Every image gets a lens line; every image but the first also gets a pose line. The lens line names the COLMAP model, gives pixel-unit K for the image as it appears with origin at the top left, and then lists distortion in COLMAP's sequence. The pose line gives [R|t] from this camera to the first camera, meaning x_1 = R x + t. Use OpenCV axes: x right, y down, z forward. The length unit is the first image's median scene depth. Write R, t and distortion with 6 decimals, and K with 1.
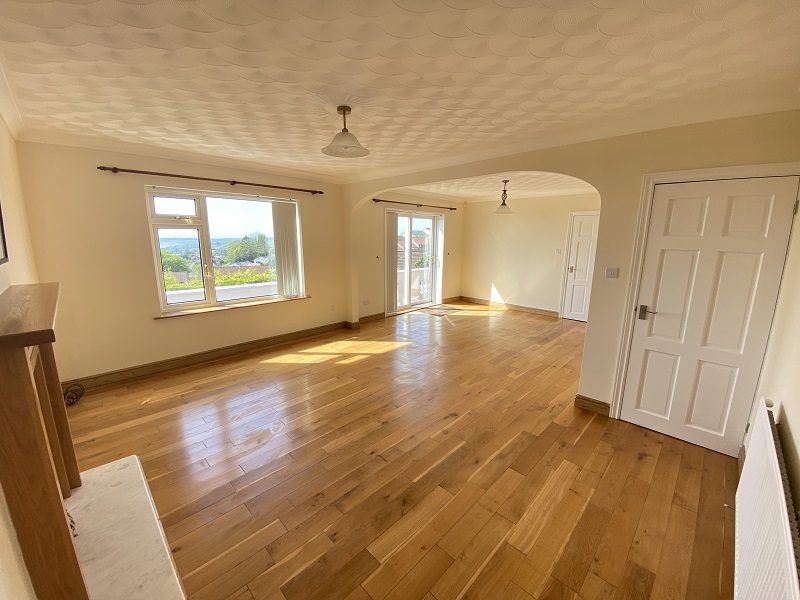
lens RADIAL K [[323.3, 0, 402.3], [0, 323.3, 303.7], [0, 0, 1]] dist [0.014761, -0.002907]
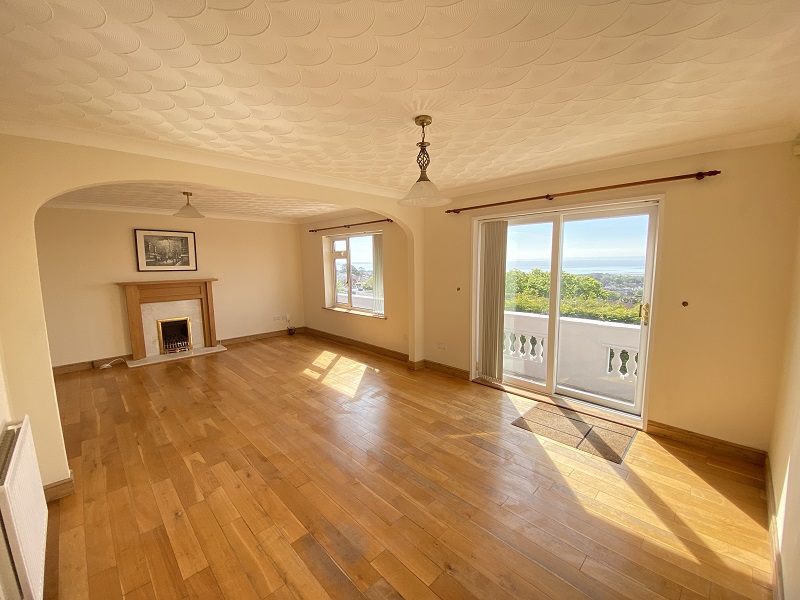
lens RADIAL K [[323.3, 0, 399.4], [0, 323.3, 299.2], [0, 0, 1]] dist [0.014761, -0.002907]
pose [[-0.024278, 0.110890, -0.993536, 0.918769], [-0.191572, 0.974895, 0.113491, -0.258510], [0.981178, 0.193089, -0.002425, 1.265388]]
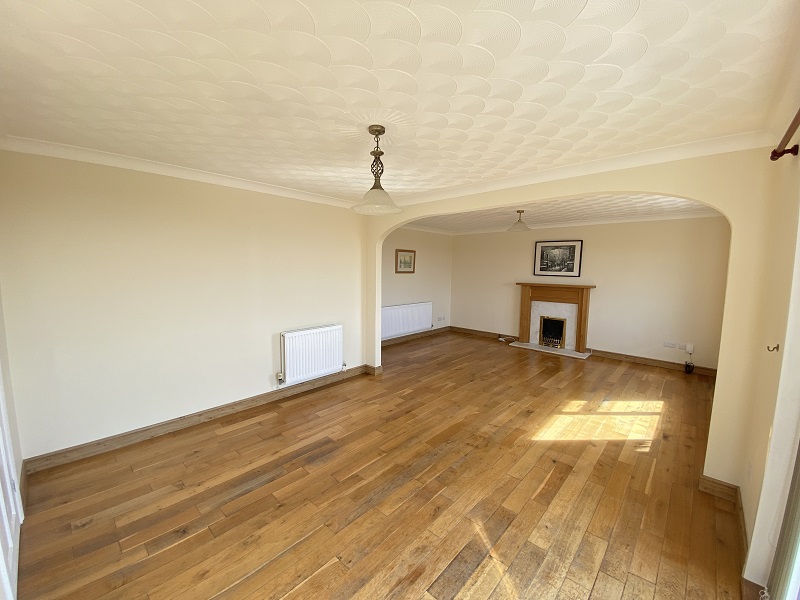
lens RADIAL K [[323.3, 0, 398.8], [0, 323.3, 293.3], [0, 0, 1]] dist [0.014761, -0.002907]
pose [[-0.999298, -0.023971, -0.028793, 0.379065], [-0.031216, 0.957692, 0.286099, -0.378382], [0.020717, 0.286797, -0.957767, 1.801379]]
